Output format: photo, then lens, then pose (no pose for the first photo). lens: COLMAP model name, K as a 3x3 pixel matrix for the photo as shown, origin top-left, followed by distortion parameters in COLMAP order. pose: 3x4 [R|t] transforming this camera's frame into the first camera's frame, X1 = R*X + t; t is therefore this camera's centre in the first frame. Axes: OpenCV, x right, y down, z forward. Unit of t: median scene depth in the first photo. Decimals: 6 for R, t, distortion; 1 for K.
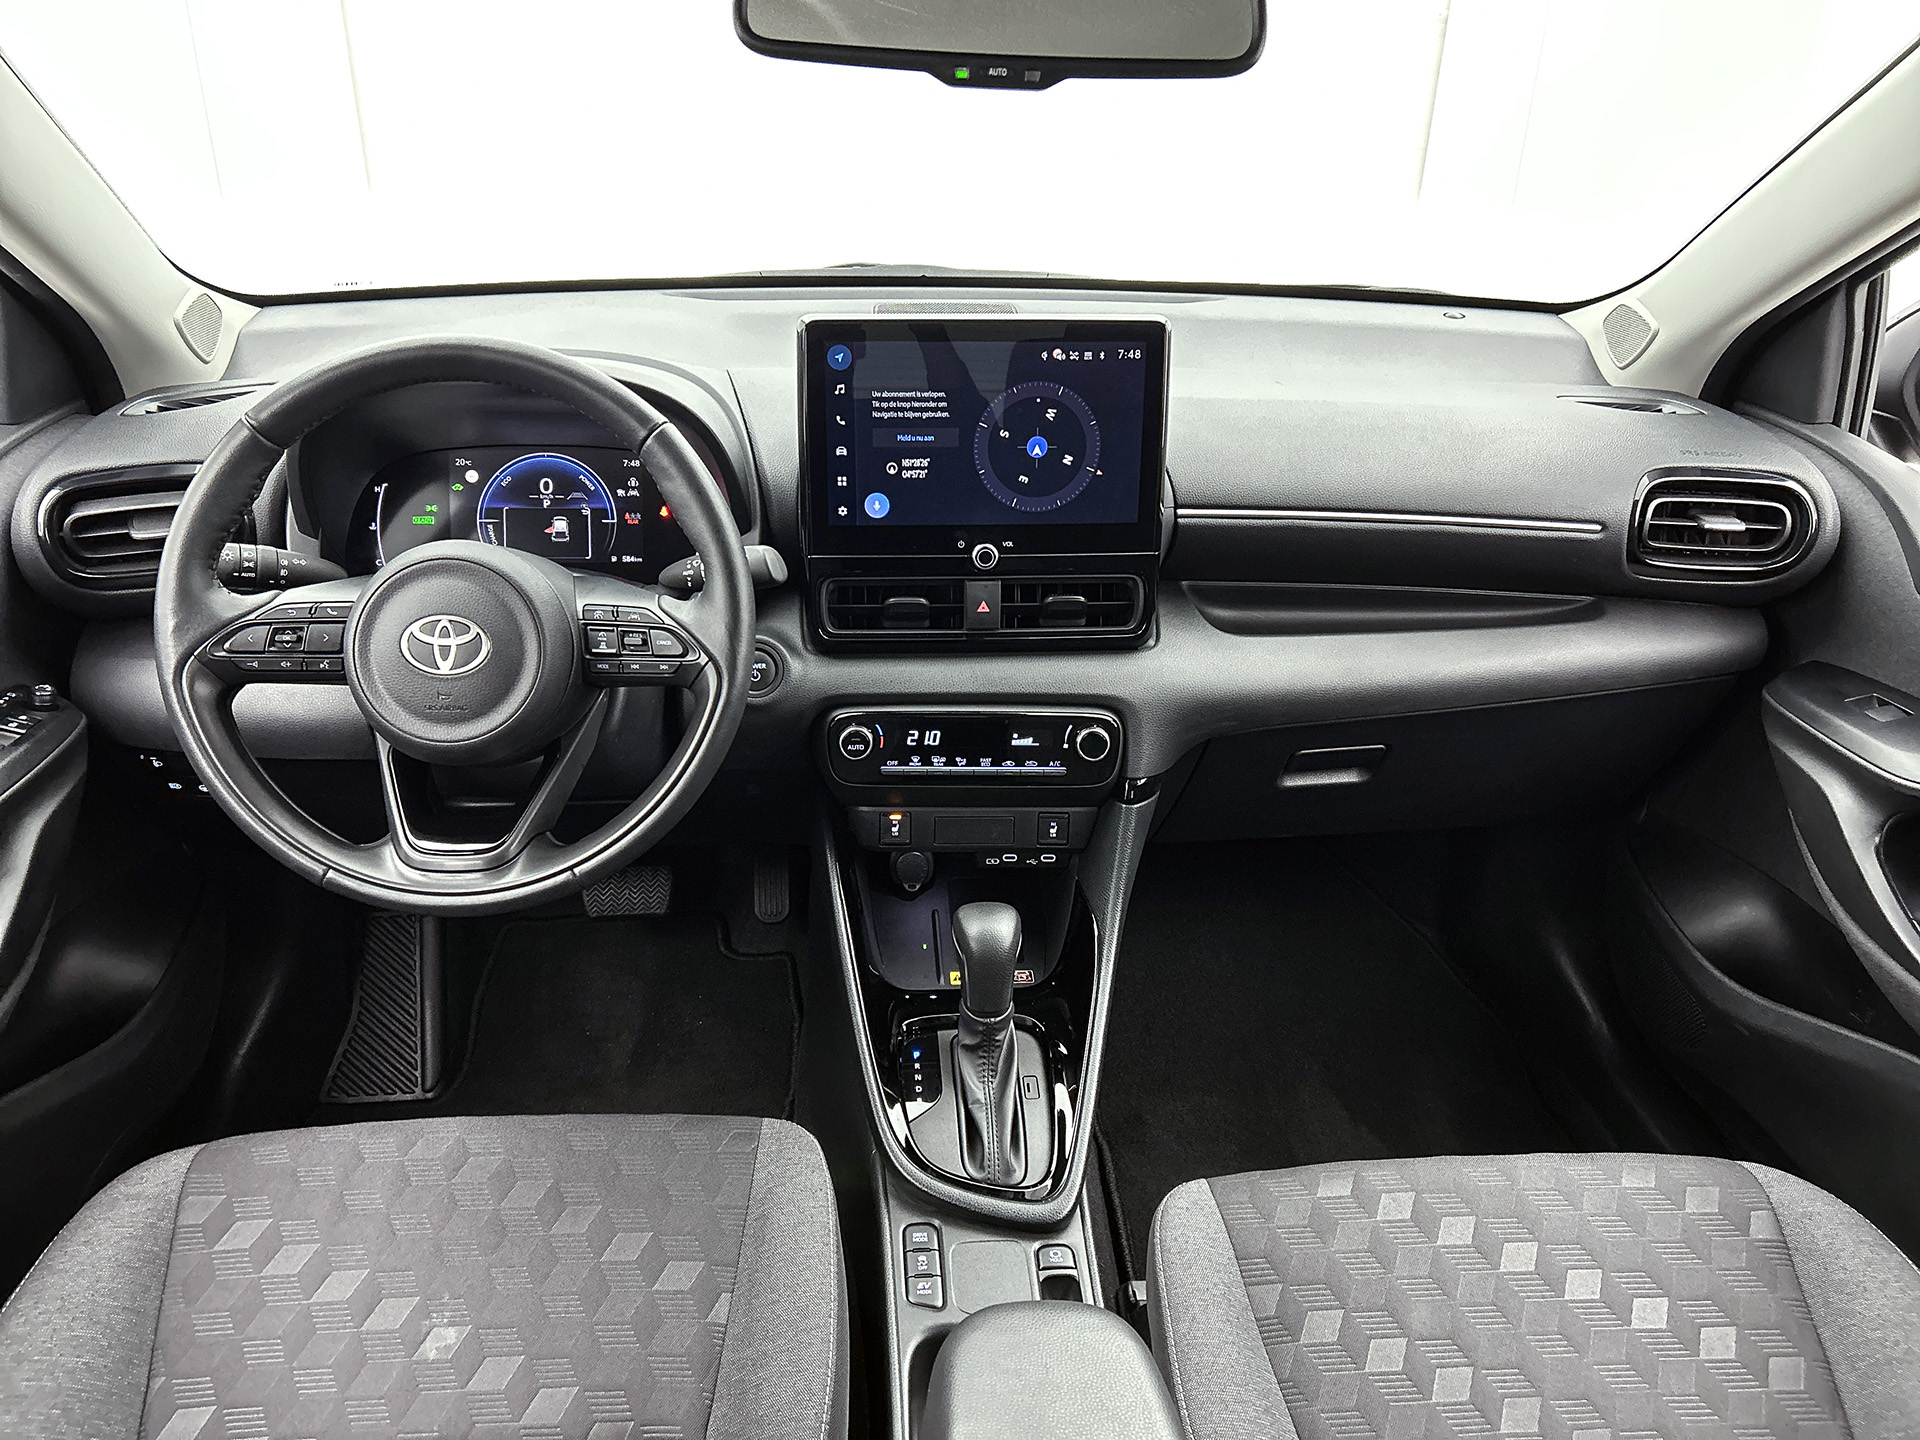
lens RADIAL K [[1442.0, 0, 958.5], [0, 1442.0, 716.6], [0, 0, 1]] dist [0.051801, -0.068154]
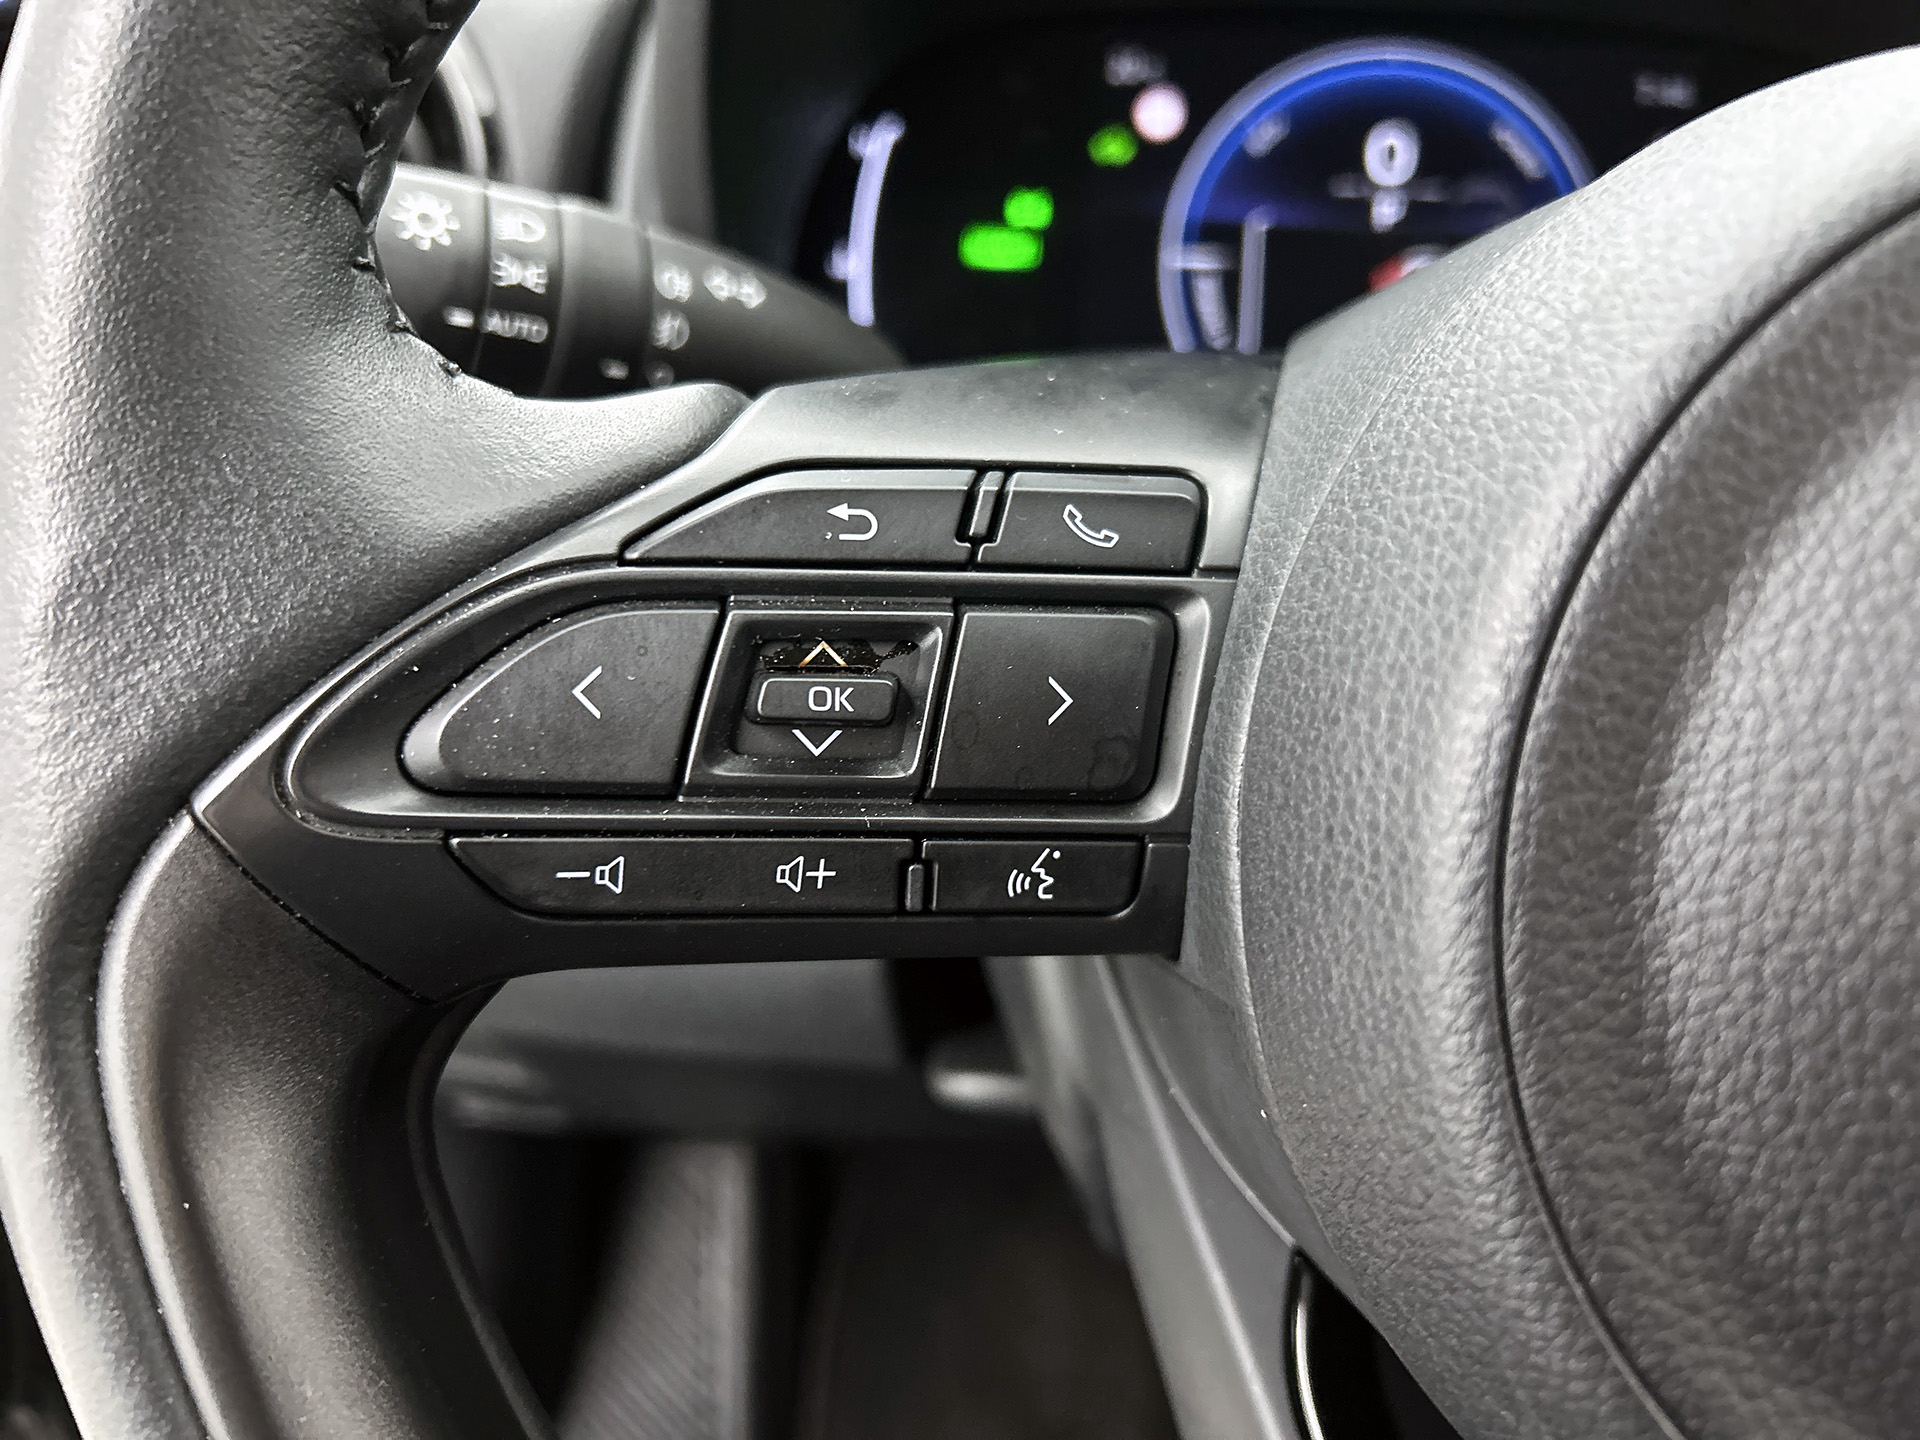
lens RADIAL K [[1517.2, 0, 957.9], [0, 1517.2, 722.5], [0, 0, 1]] dist [0.001543, 0.001831]
pose [[0.994174, 0.057366, -0.091253, -0.359507], [-0.054455, 0.997935, 0.034078, -0.047042], [0.093019, -0.028910, 0.995245, 0.705209]]
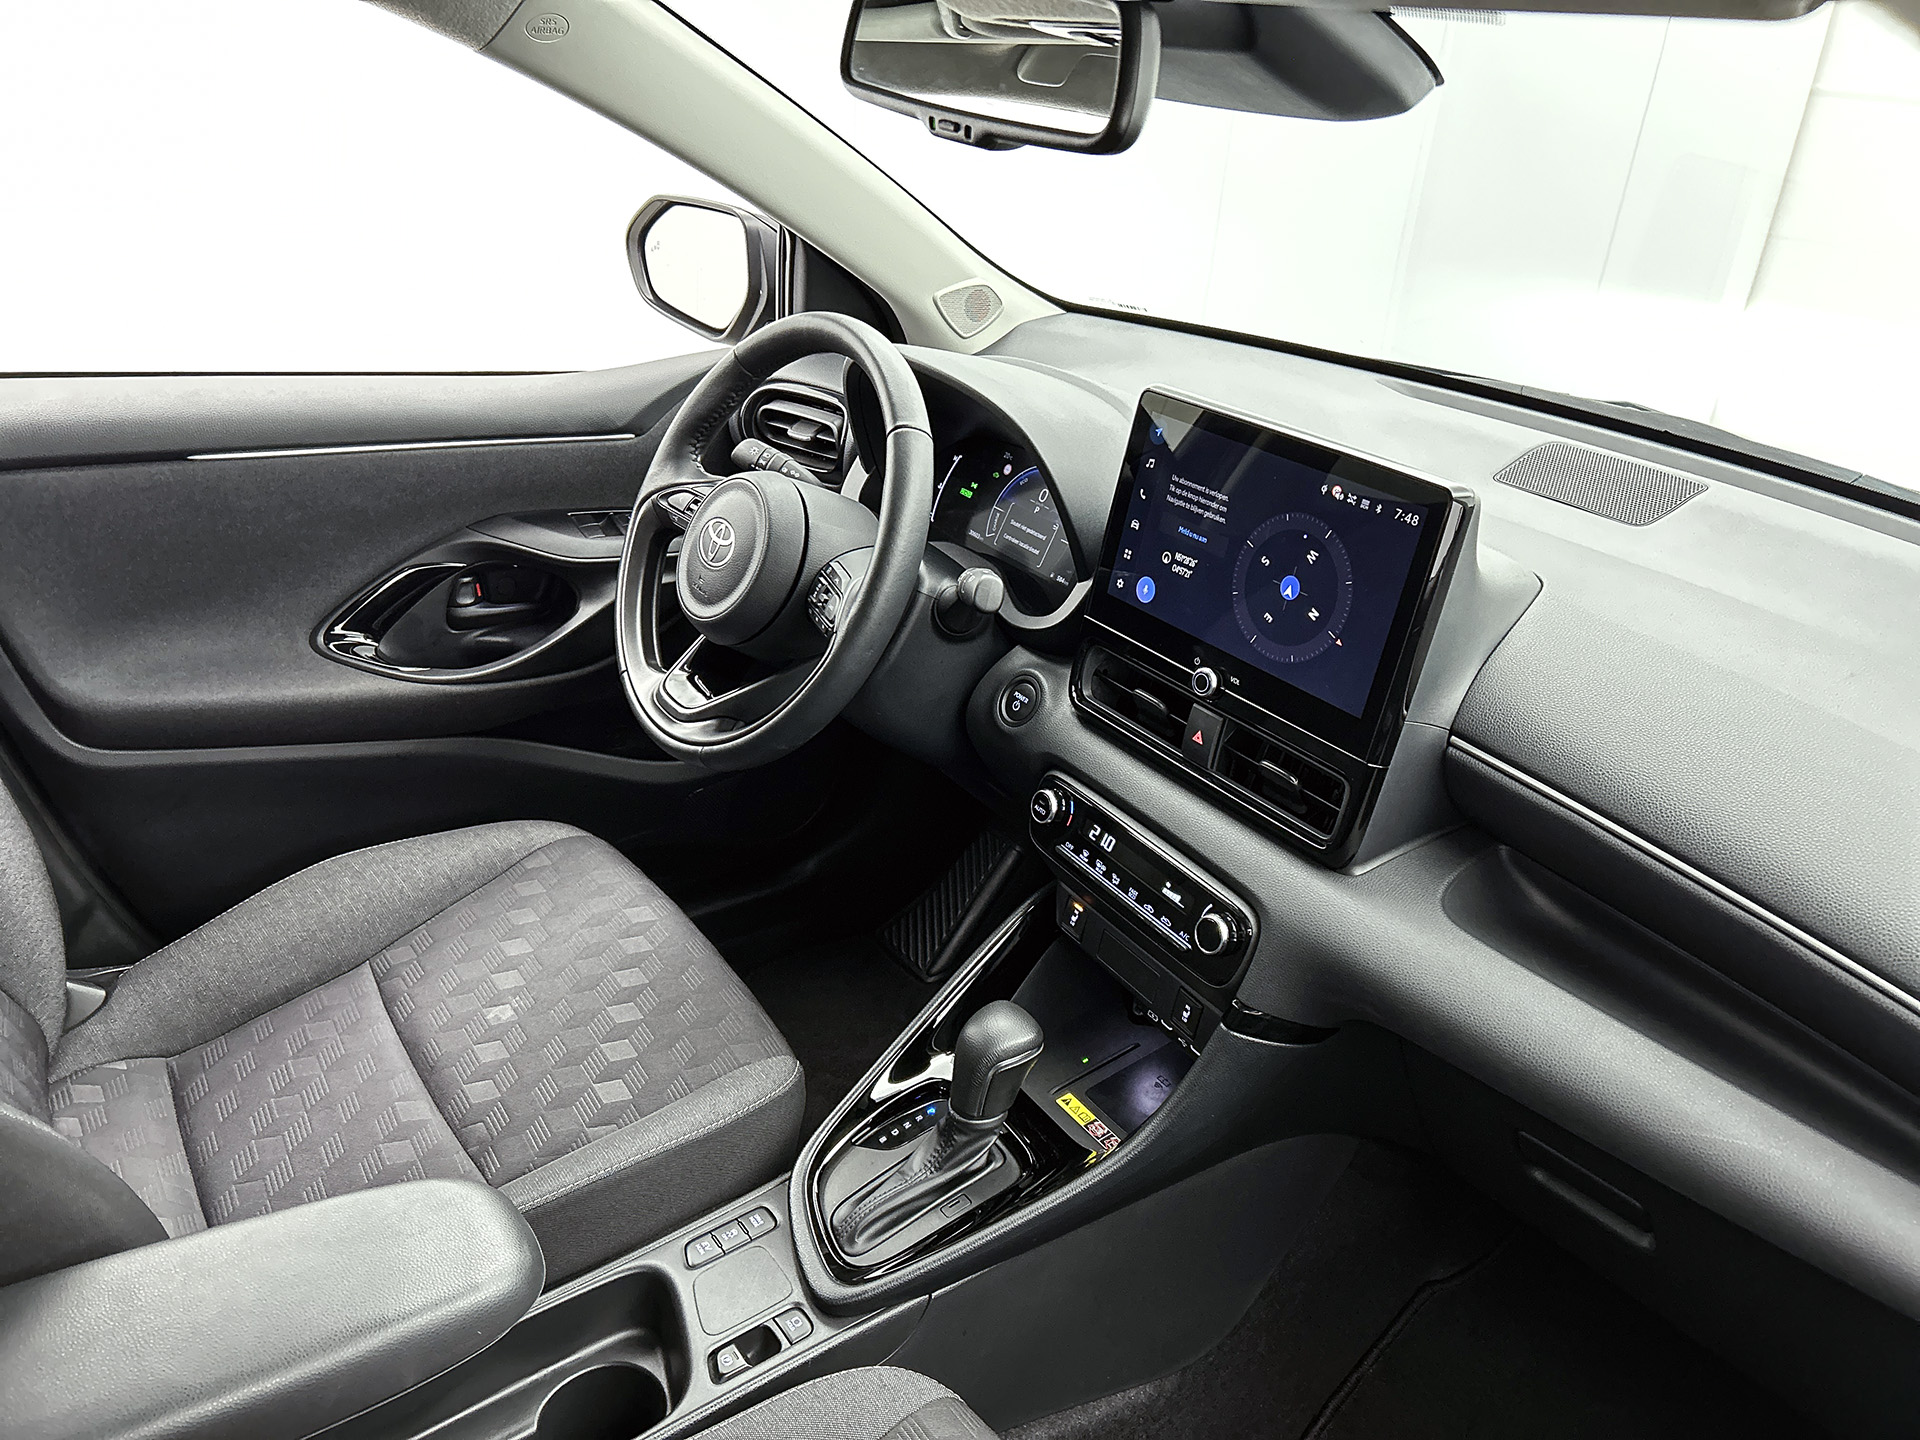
lens RADIAL K [[1451.6, 0, 953.5], [0, 1451.6, 714.2], [0, 0, 1]] dist [0.007190, -0.000196]
pose [[0.514083, 0.385851, -0.766054, 0.622657], [-0.431244, 0.888290, 0.158020, -0.165505], [0.741450, 0.249121, 0.623050, 0.326080]]
